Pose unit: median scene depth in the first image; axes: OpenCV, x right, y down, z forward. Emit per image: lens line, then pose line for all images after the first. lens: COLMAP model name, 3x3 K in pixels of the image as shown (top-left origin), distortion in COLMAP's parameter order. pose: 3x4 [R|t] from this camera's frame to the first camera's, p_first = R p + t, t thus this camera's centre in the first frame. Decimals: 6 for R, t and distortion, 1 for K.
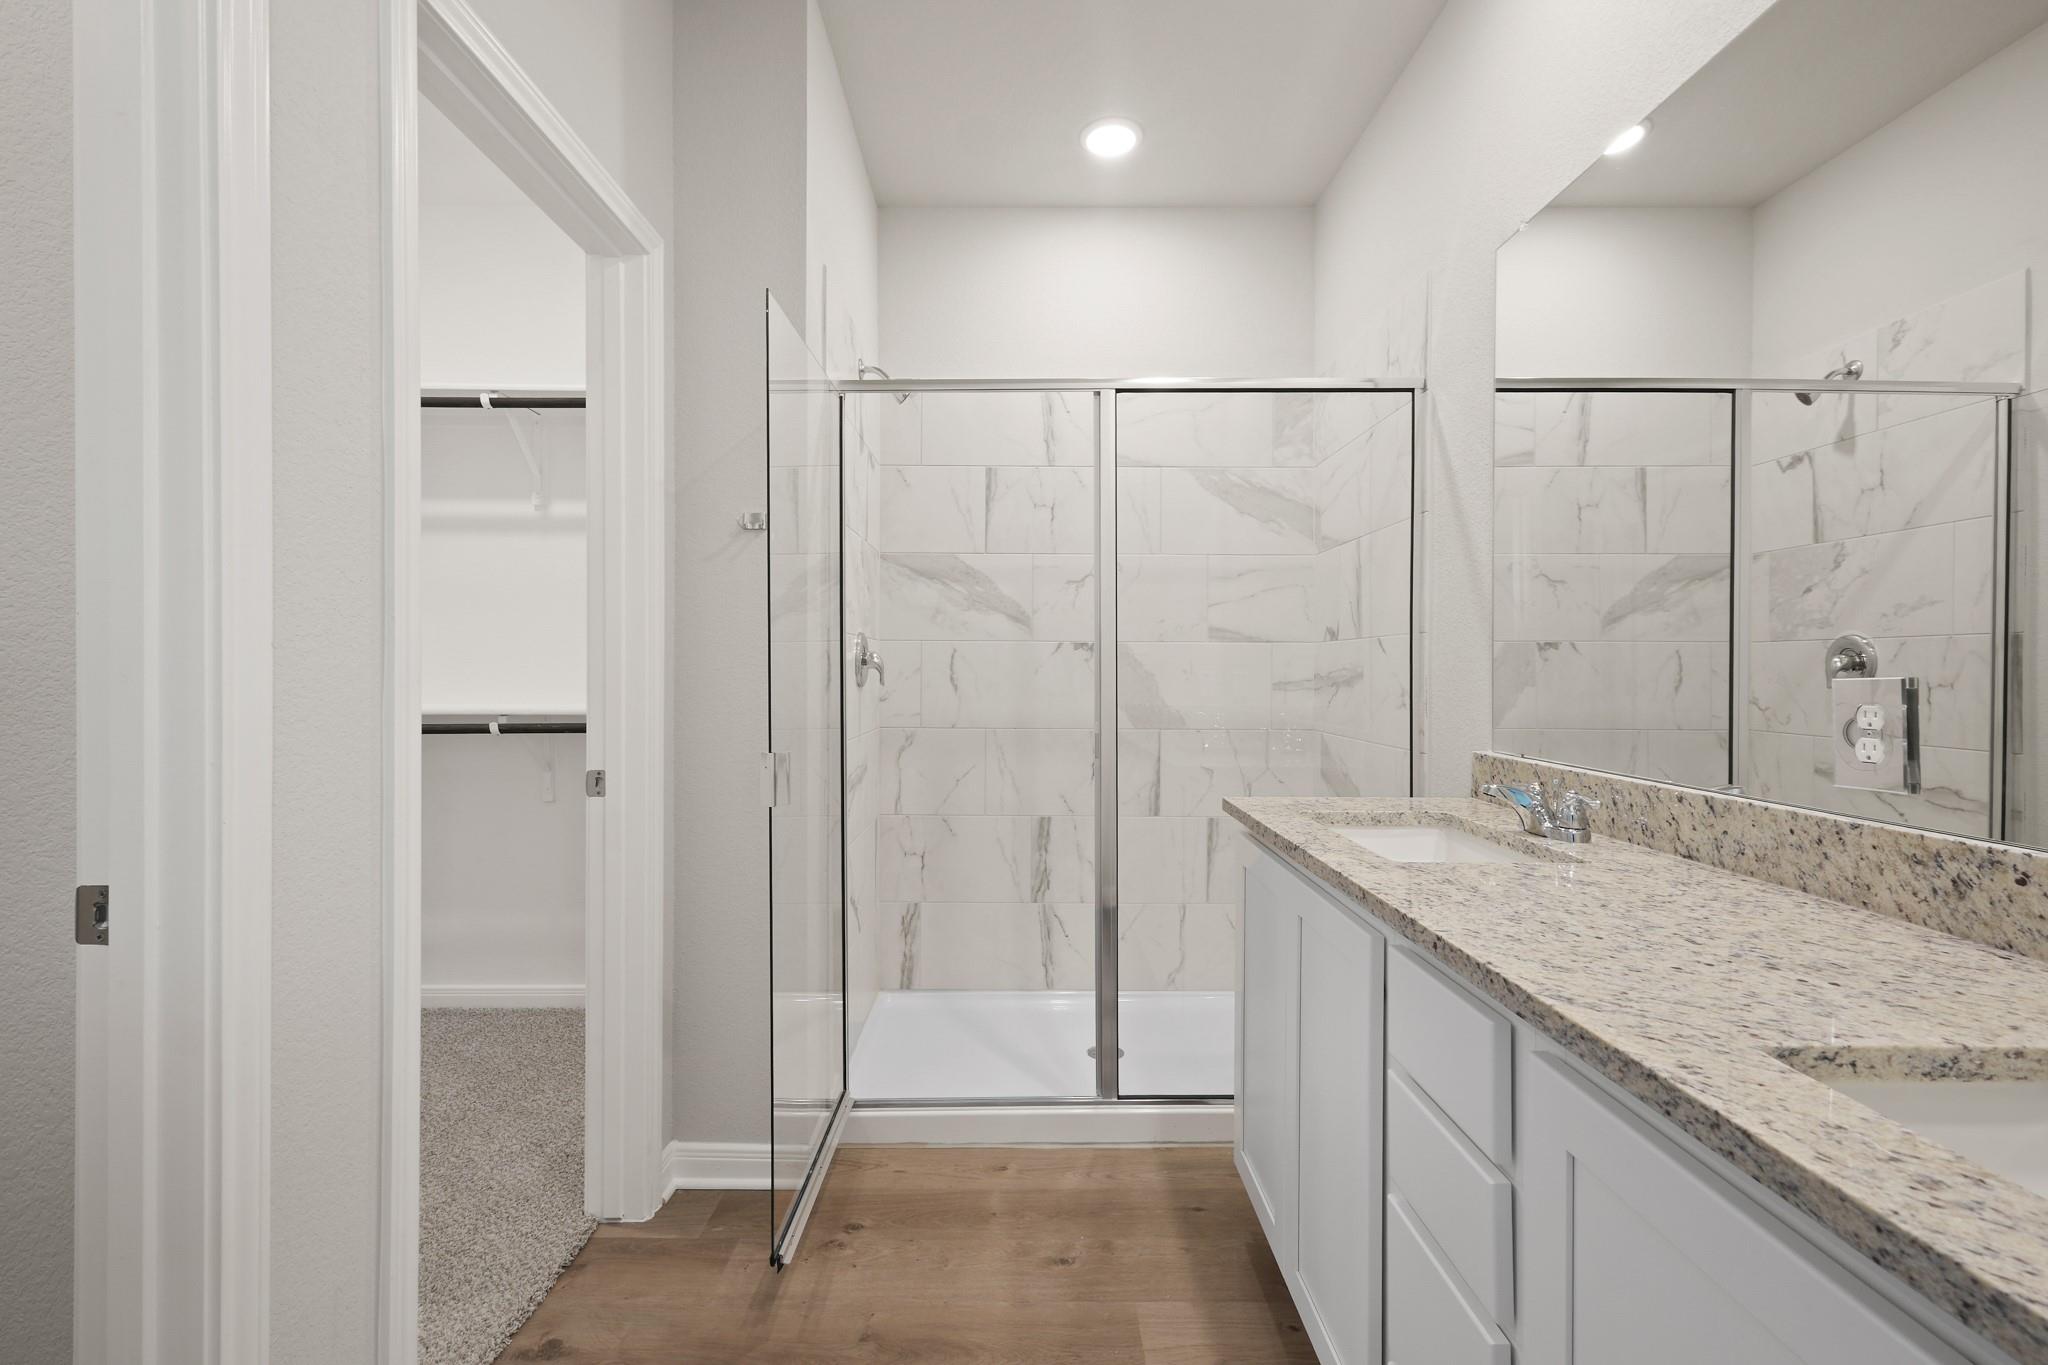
lens RADIAL K [[877.5, 0, 1024.0], [0, 877.5, 673.6], [0, 0, 1]] dist [0.007804, -0.001088]
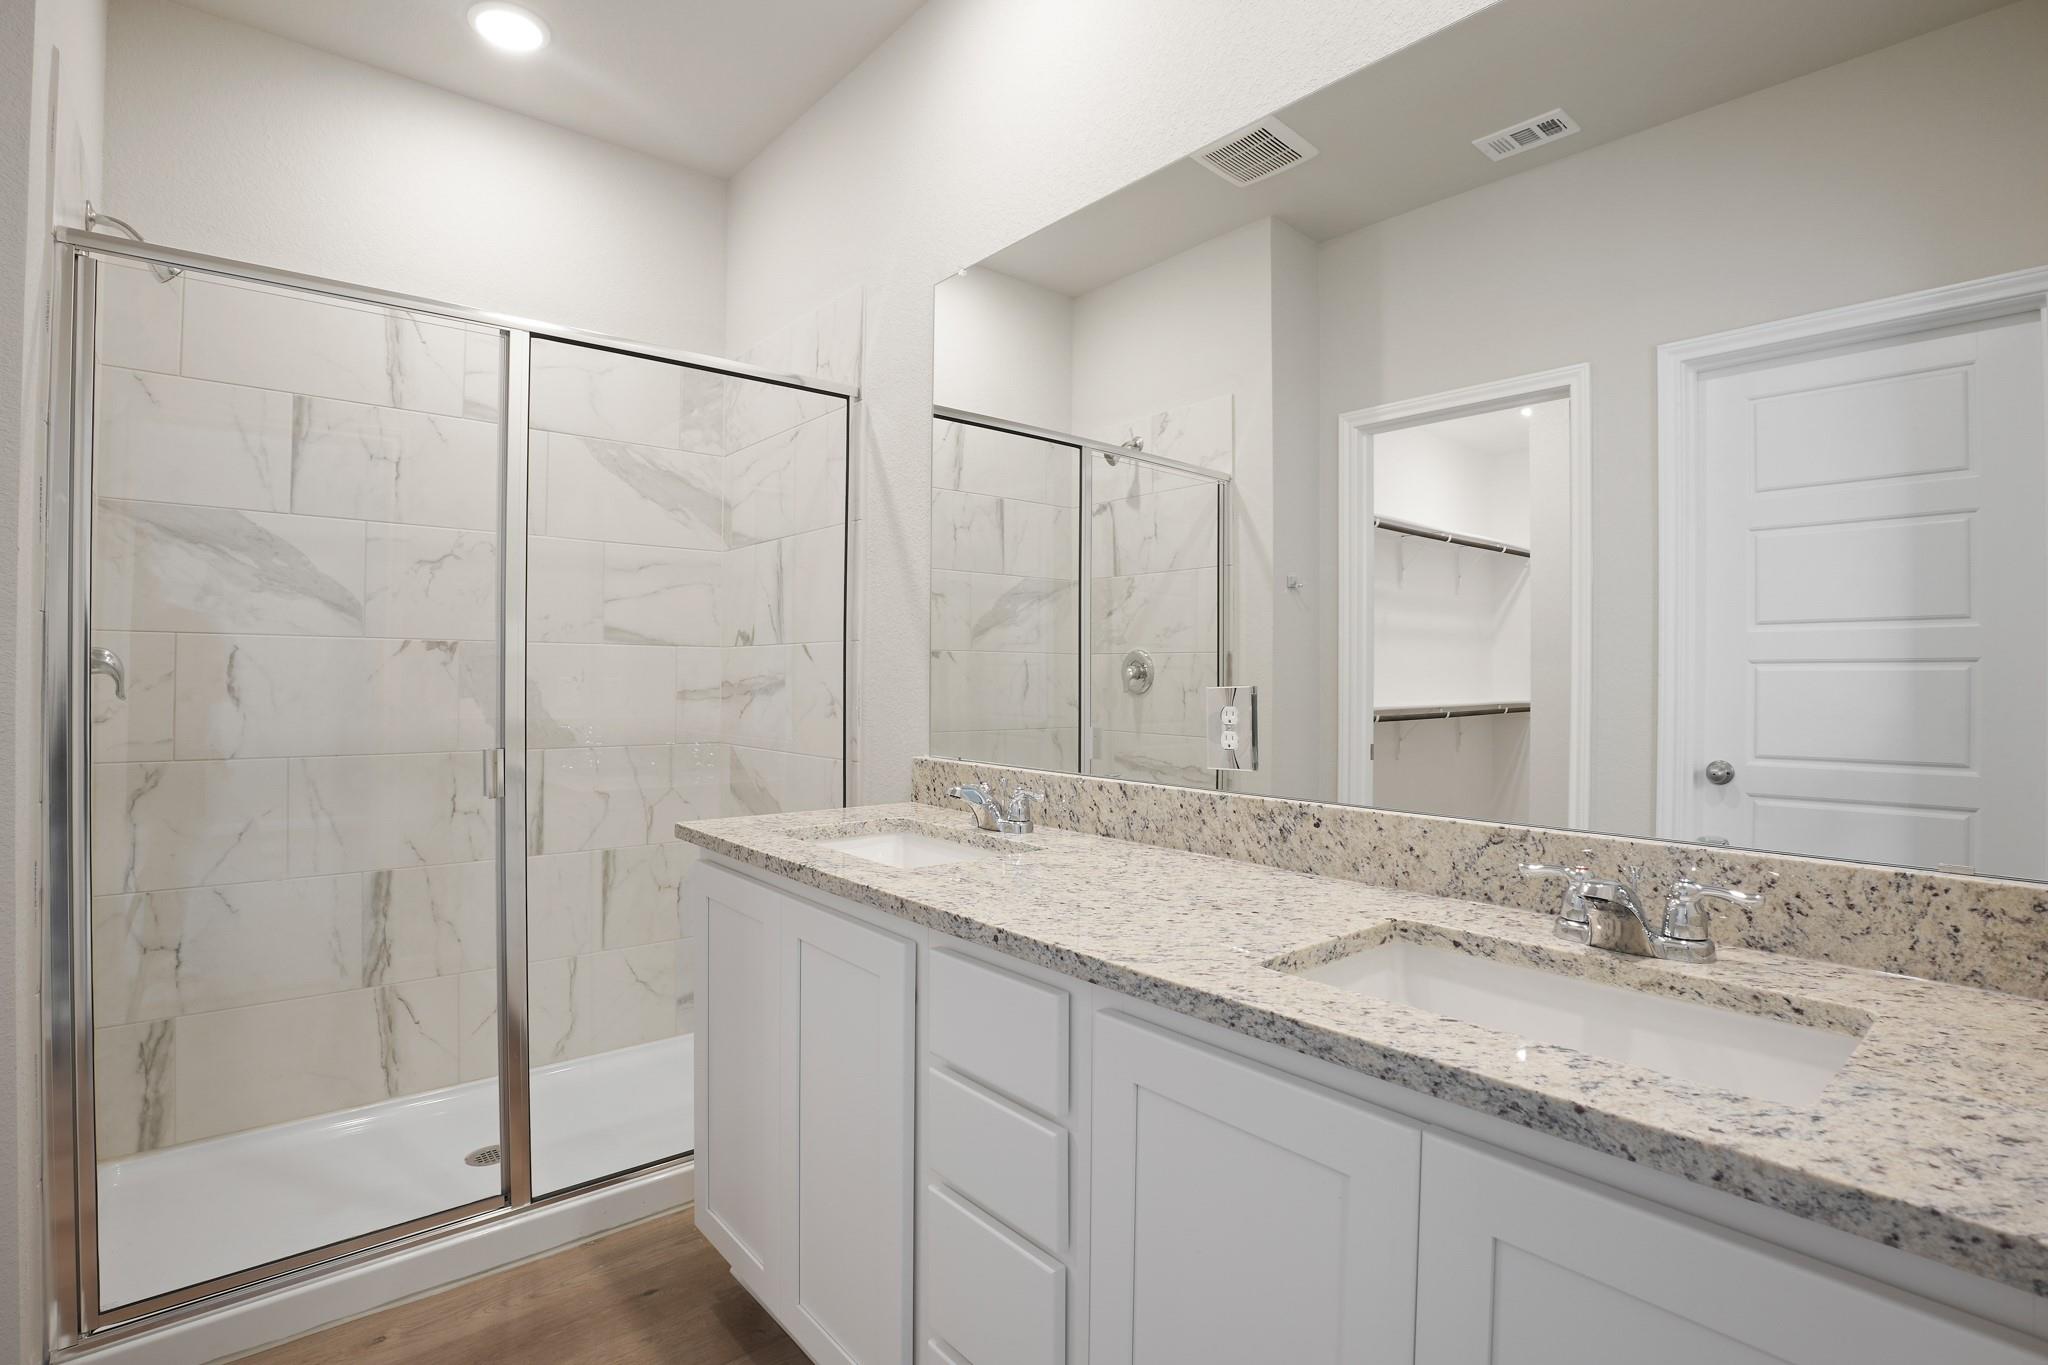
lens RADIAL K [[983.8, 0, 1015.9], [0, 983.8, 672.4], [0, 0, 1]] dist [-0.062232, 0.021032]
pose [[0.768605, 0.004917, 0.639705, -0.174162], [-0.000704, 0.999976, -0.006840, -0.004368], [-0.639723, 0.004807, 0.768590, 0.040162]]
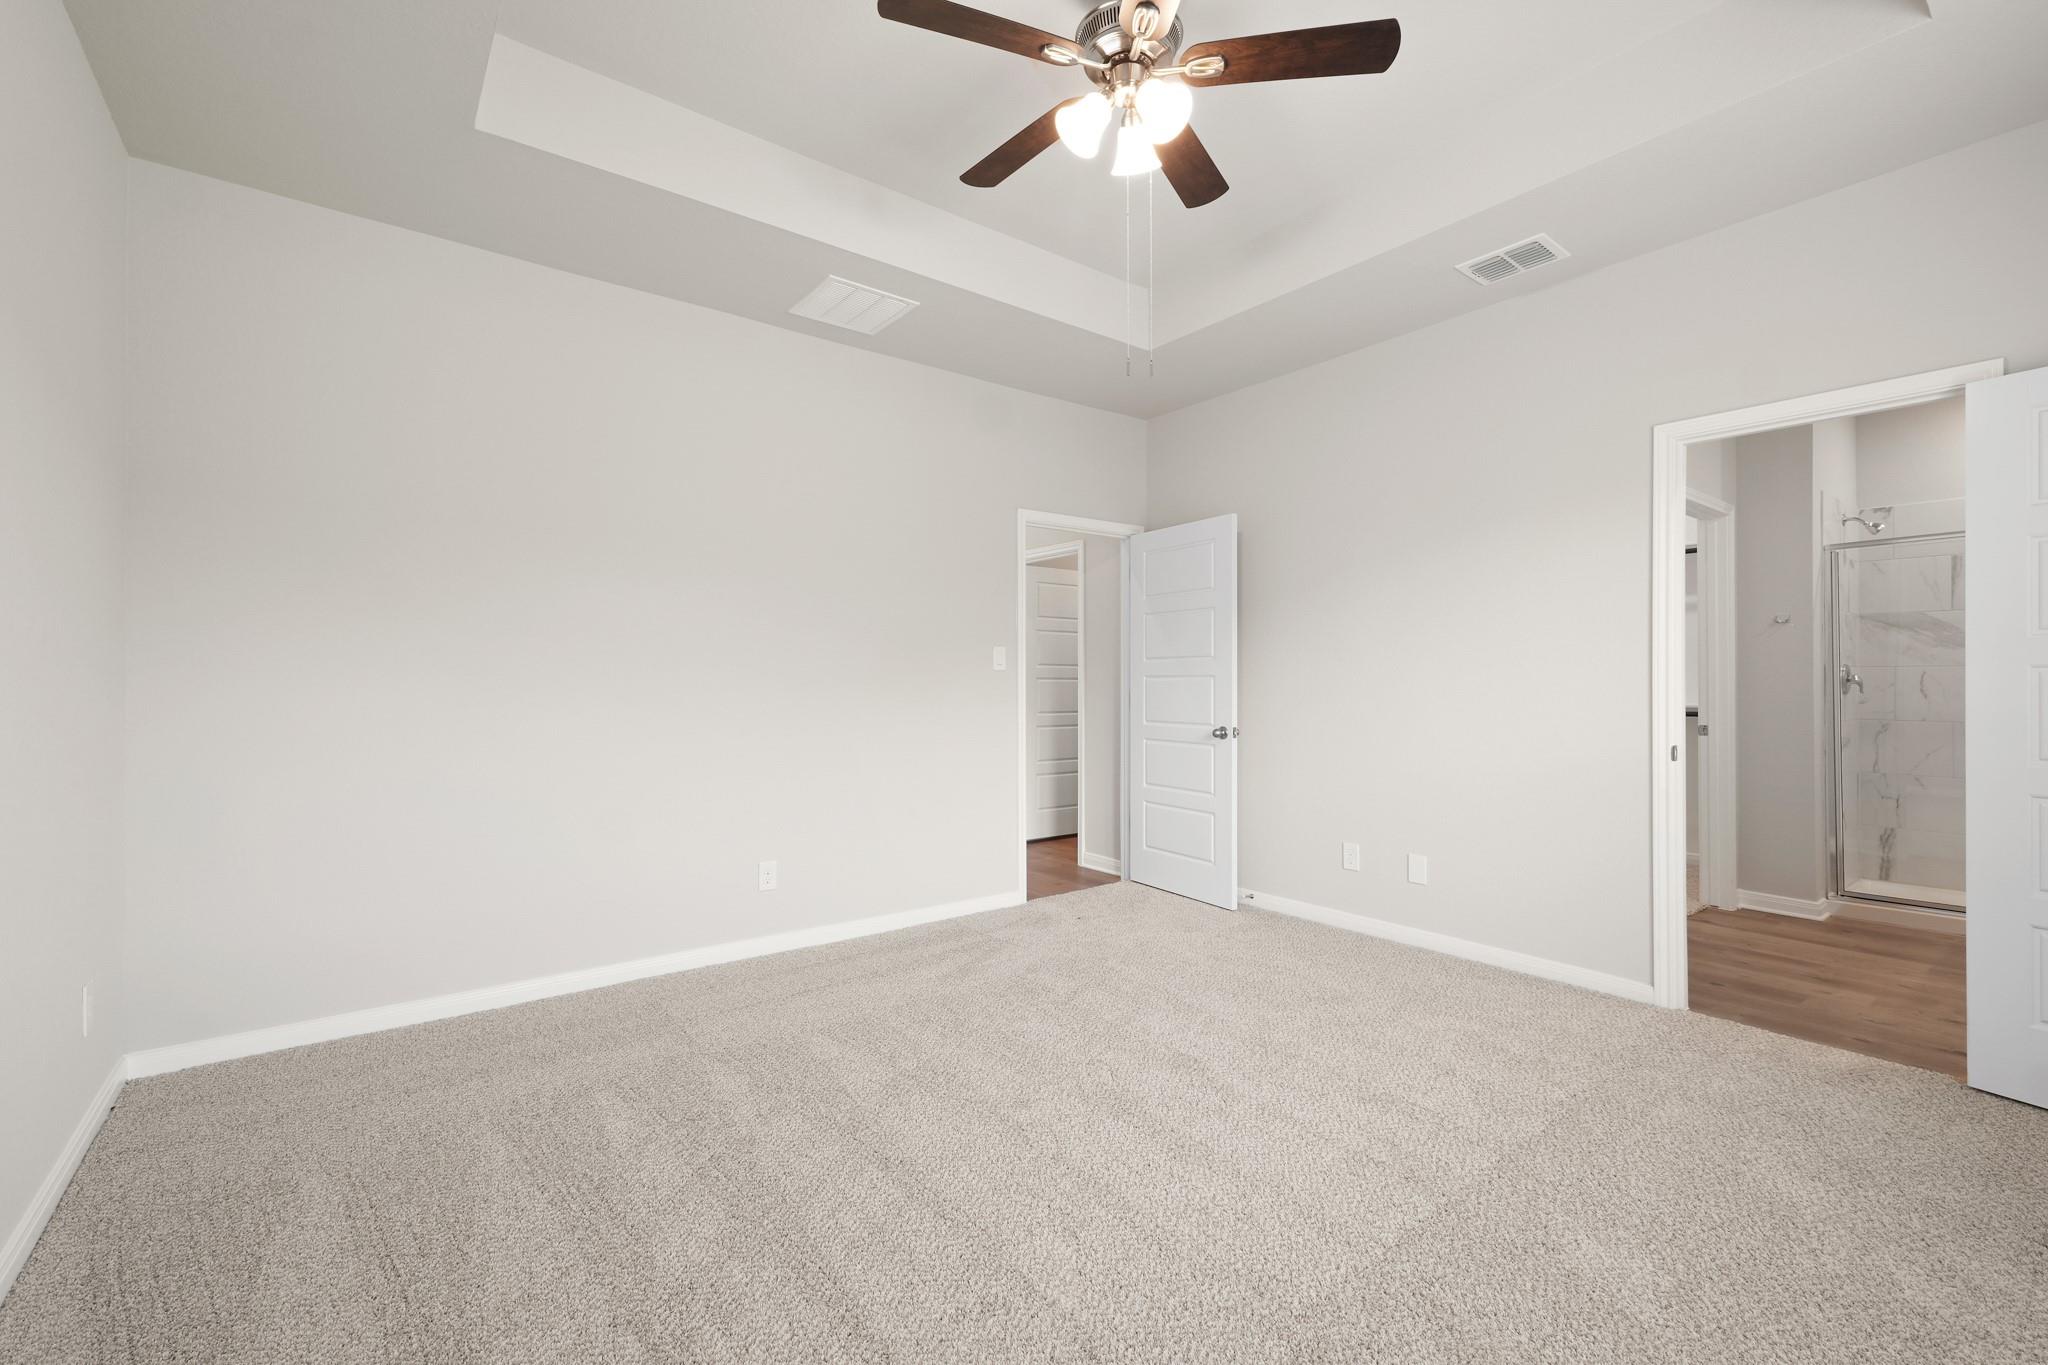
lens RADIAL K [[877.5, 0, 1024.0], [0, 877.5, 673.6], [0, 0, 1]] dist [0.007804, -0.001088]
pose [[0.604180, -0.010059, -0.796784, 0.423554], [-0.003207, 0.999882, -0.015055, 0.009714], [0.796841, 0.011651, 0.604077, -2.543992]]
